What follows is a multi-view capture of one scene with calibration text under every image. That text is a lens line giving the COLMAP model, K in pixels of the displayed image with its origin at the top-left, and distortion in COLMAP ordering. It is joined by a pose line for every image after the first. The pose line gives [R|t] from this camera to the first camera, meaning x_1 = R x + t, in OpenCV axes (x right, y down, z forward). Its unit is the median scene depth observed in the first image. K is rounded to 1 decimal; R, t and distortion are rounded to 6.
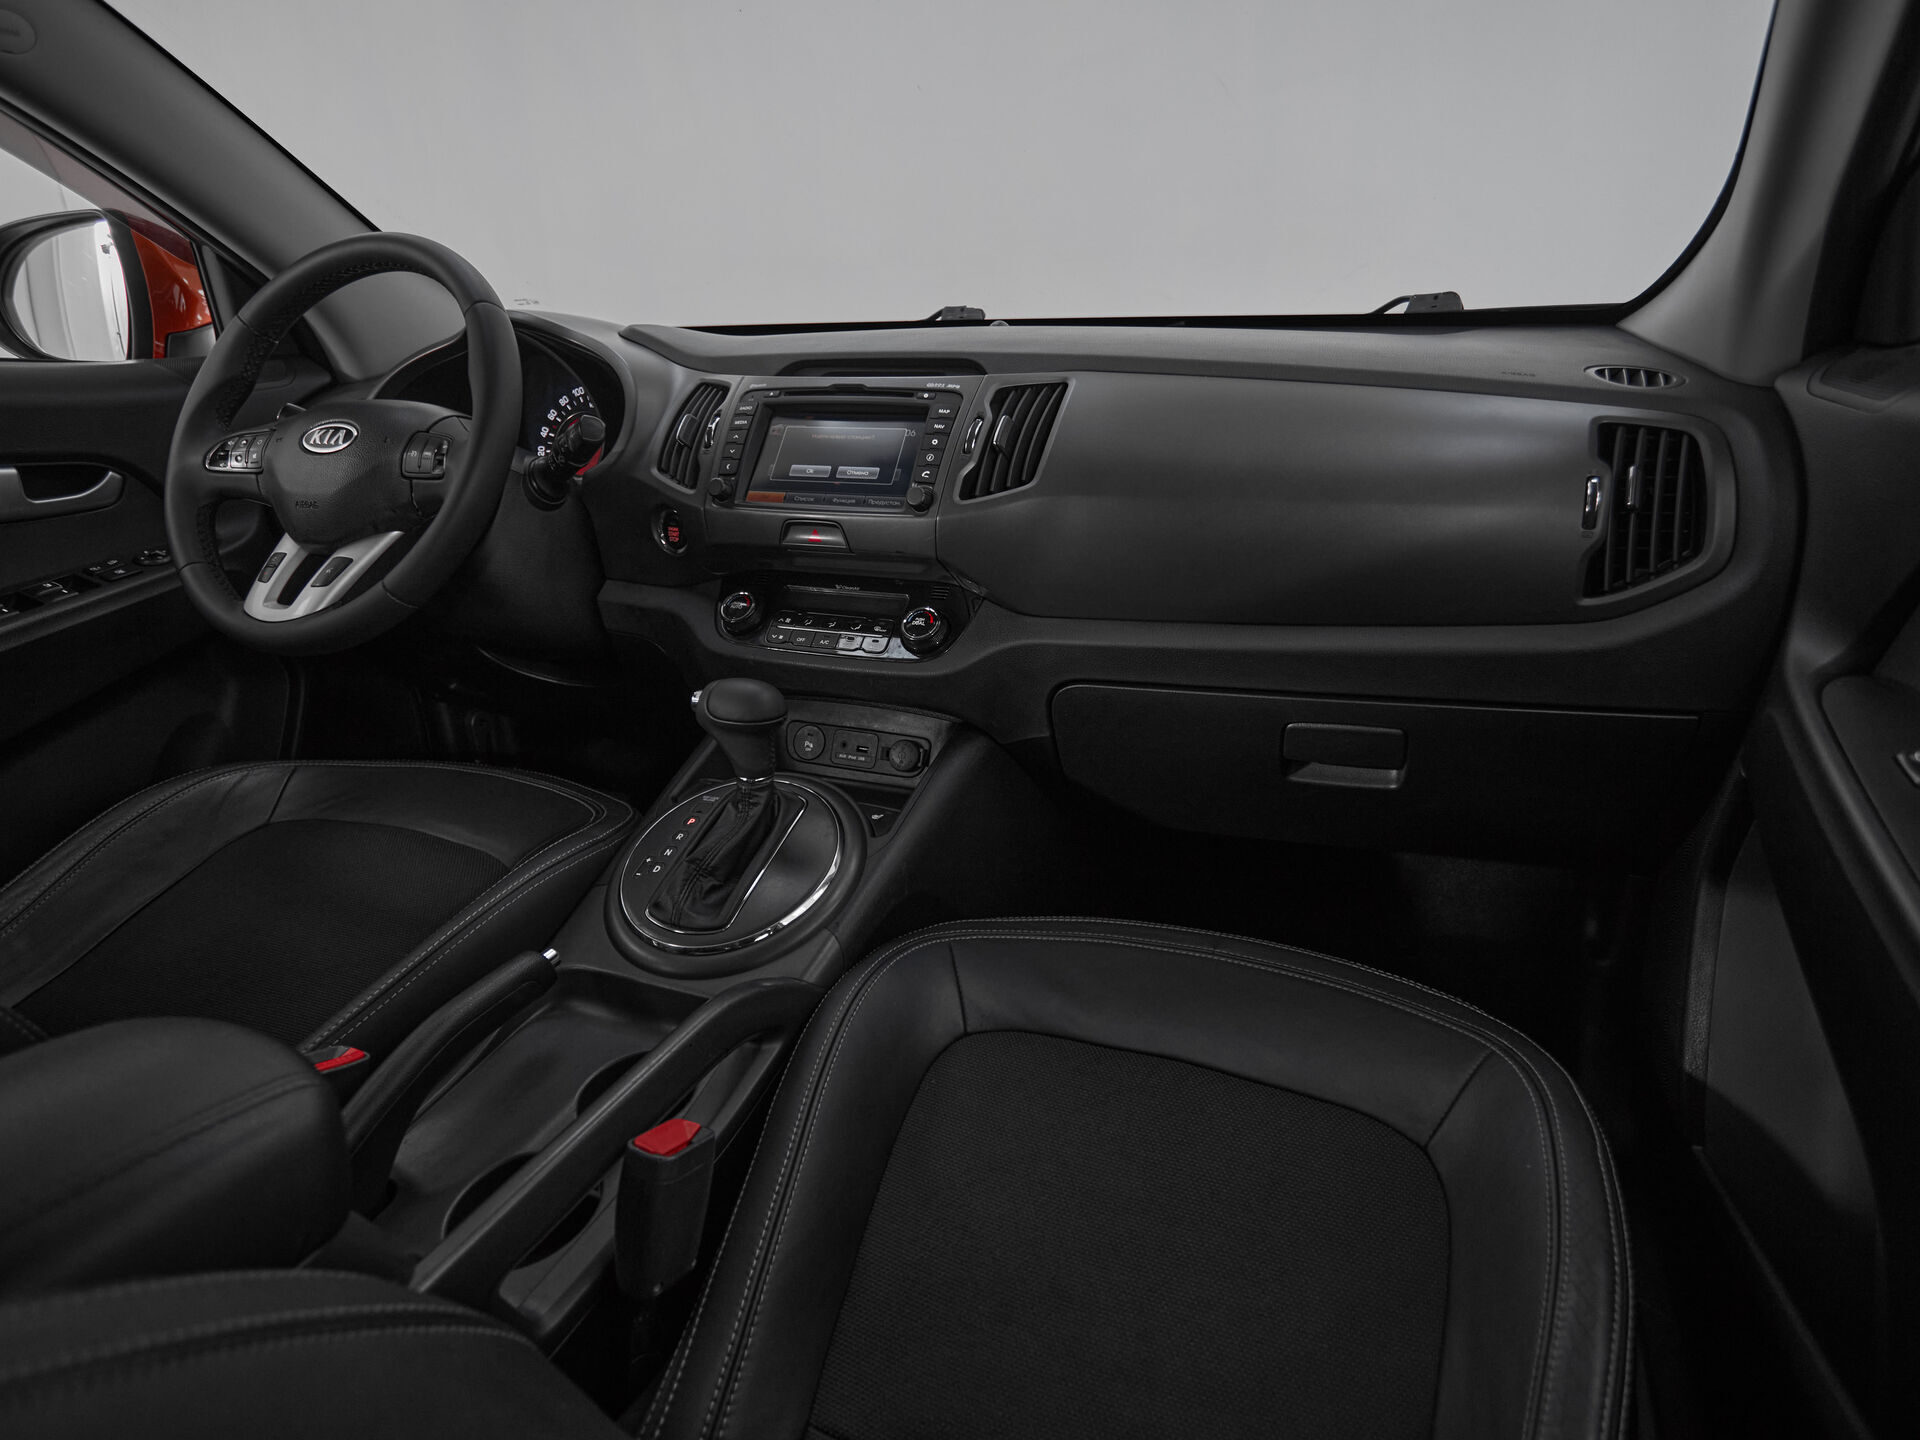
lens RADIAL K [[1061.0, 0, 998.3], [0, 1061.0, 724.7], [0, 0, 1]] dist [-0.005284, -0.000792]
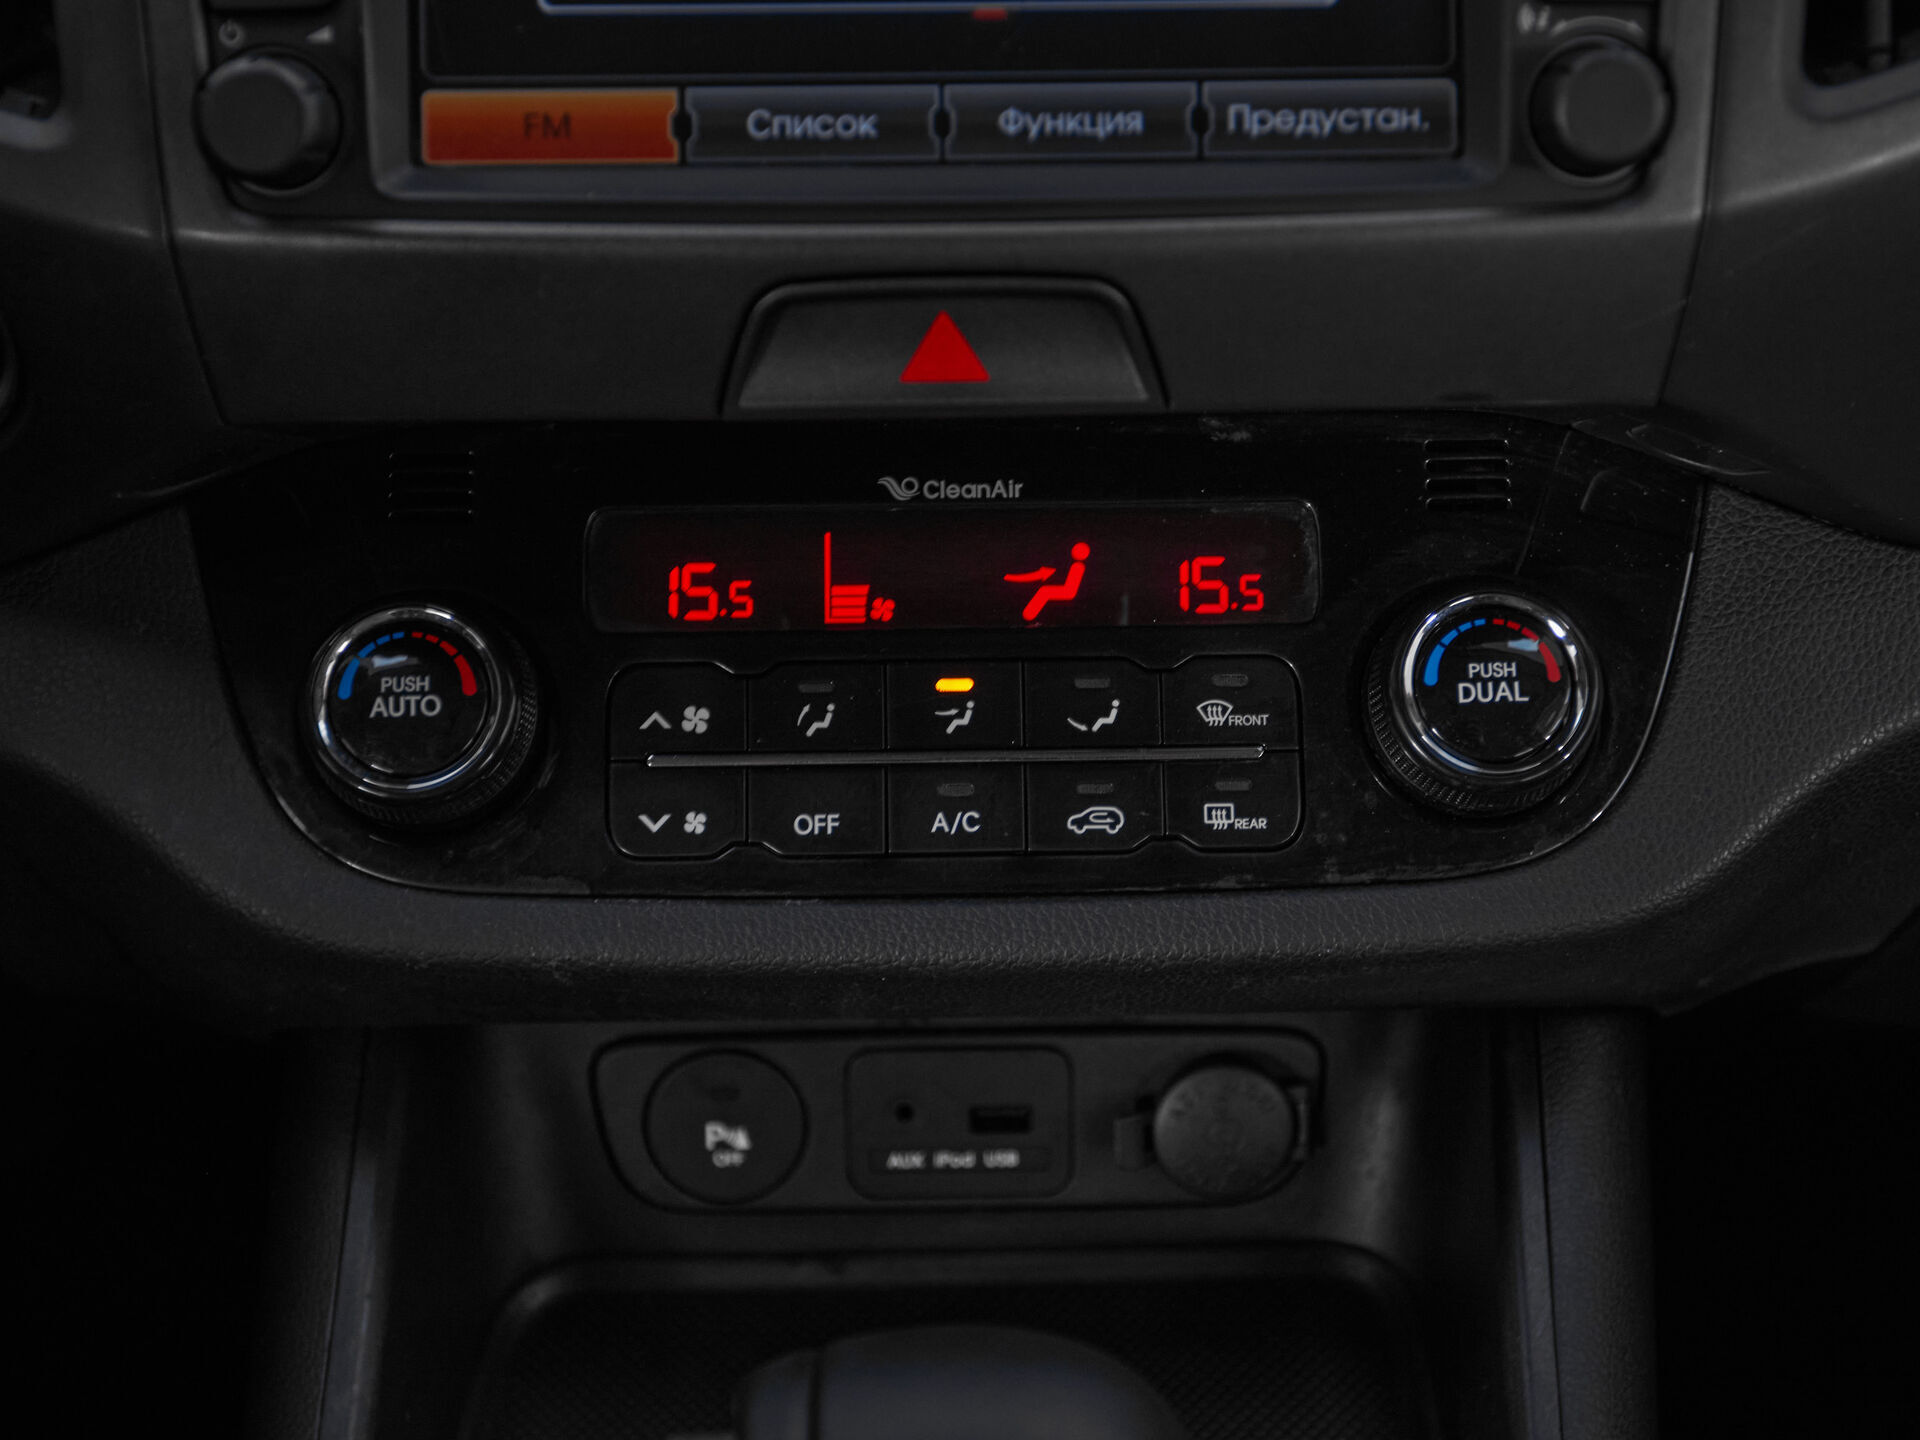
lens RADIAL K [[2664.3, 0, 1029.4], [0, 2664.3, 752.8], [0, 0, 1]] dist [0.031290, 0.026997]
pose [[0.924232, -0.223299, 0.309729, -0.301413], [0.119257, 0.939405, 0.321397, -0.247001], [-0.362729, -0.260108, 0.894858, 0.558635]]
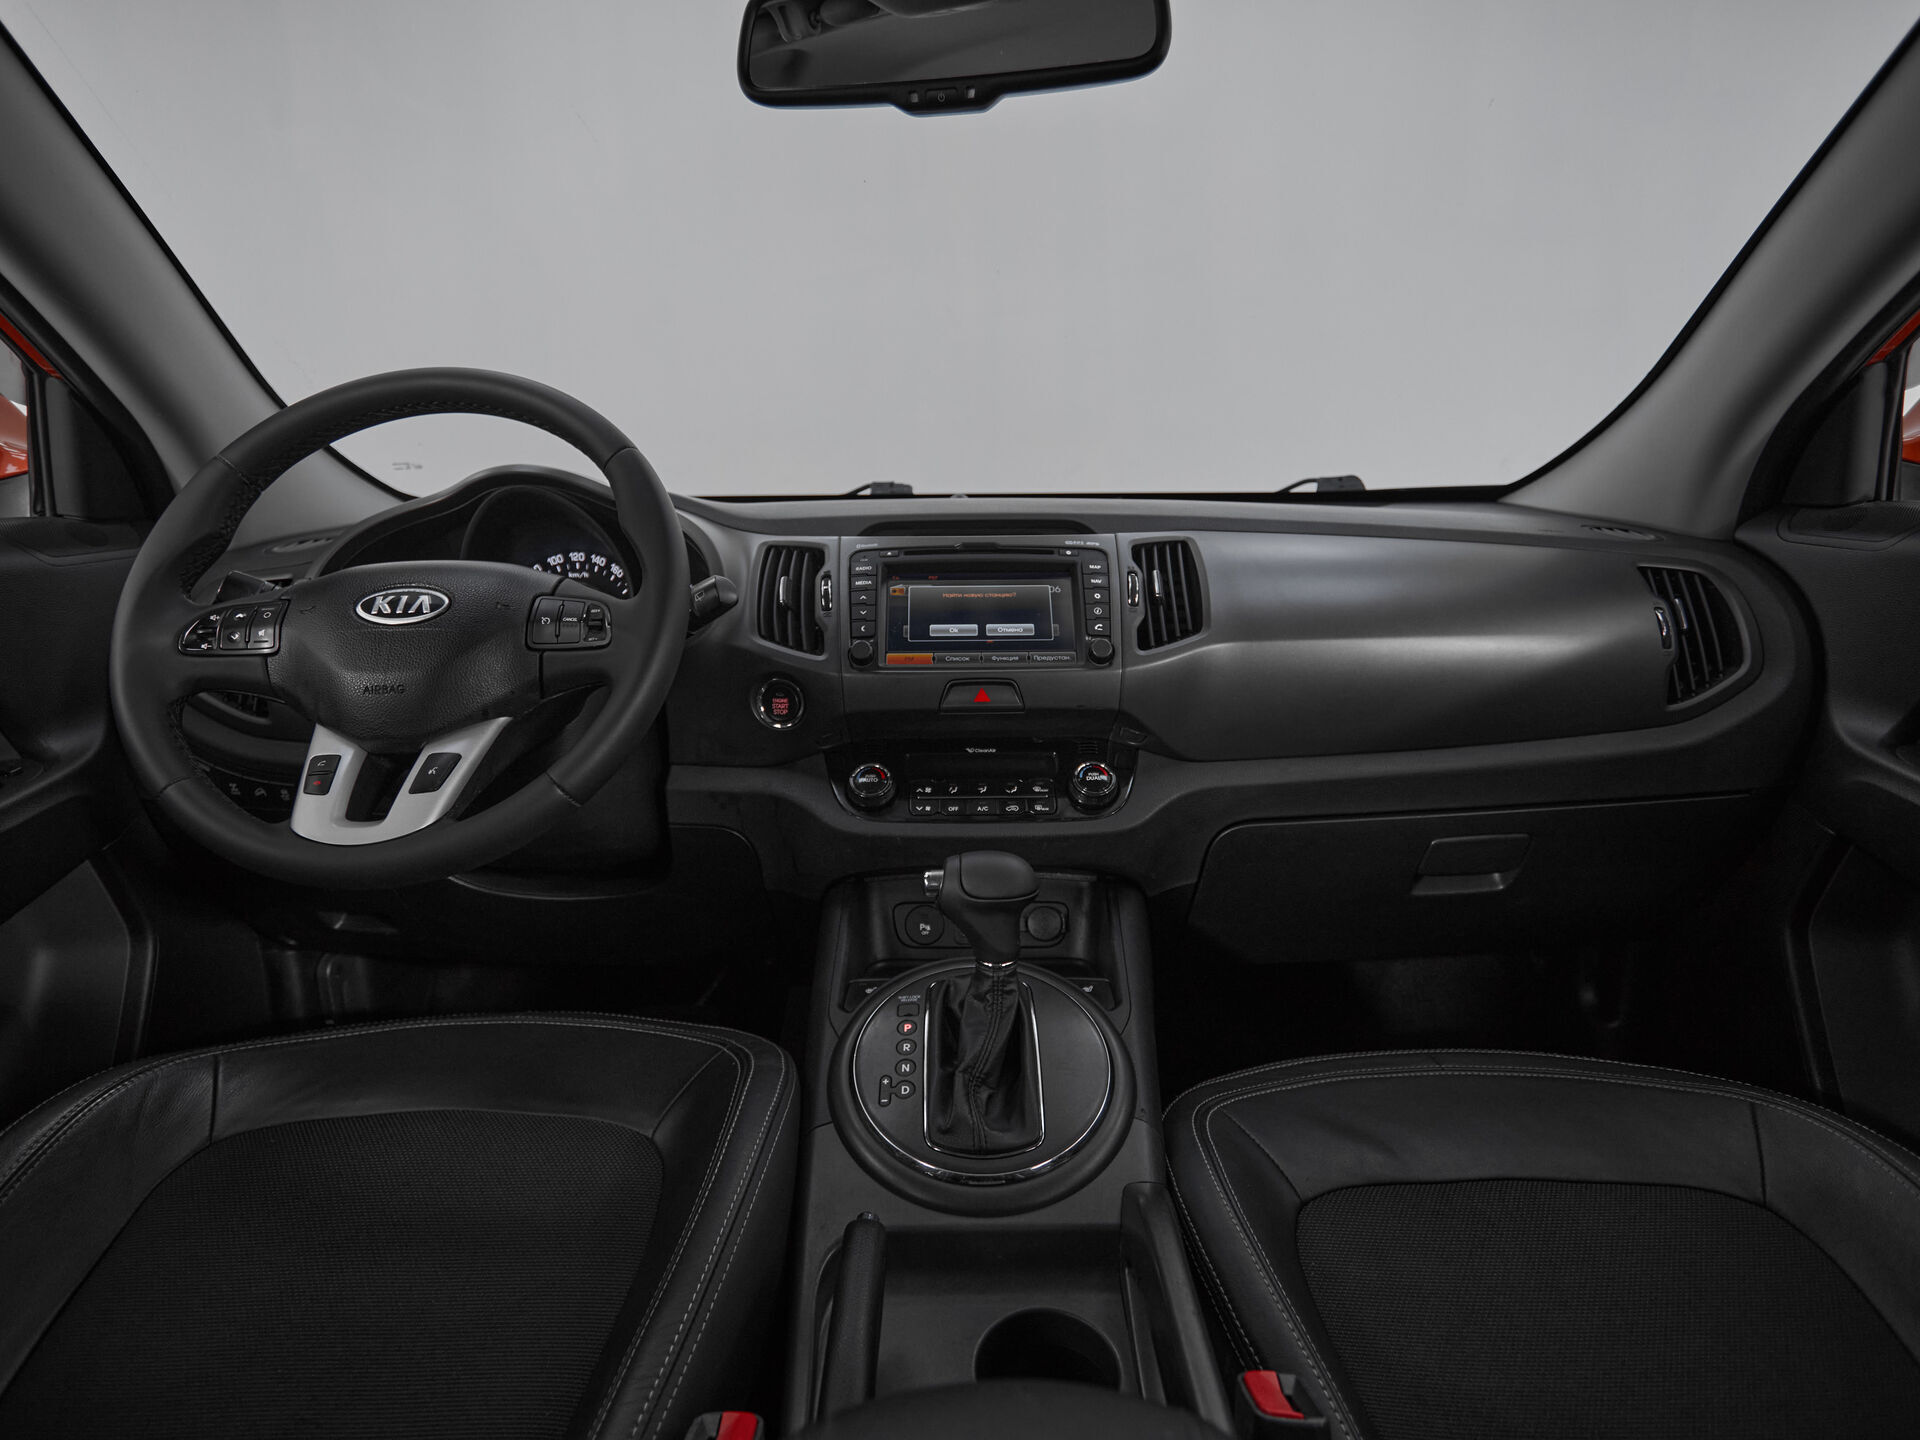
lens RADIAL K [[1029.2, 0, 960.0], [0, 1029.2, 720.0], [0, 0, 1]] dist [-0.010890, -0.000655]
pose [[0.930272, -0.061399, 0.361695, -0.503995], [0.123049, 0.981007, -0.149948, -0.021593], [-0.345619, 0.183999, 0.920159, 0.164470]]
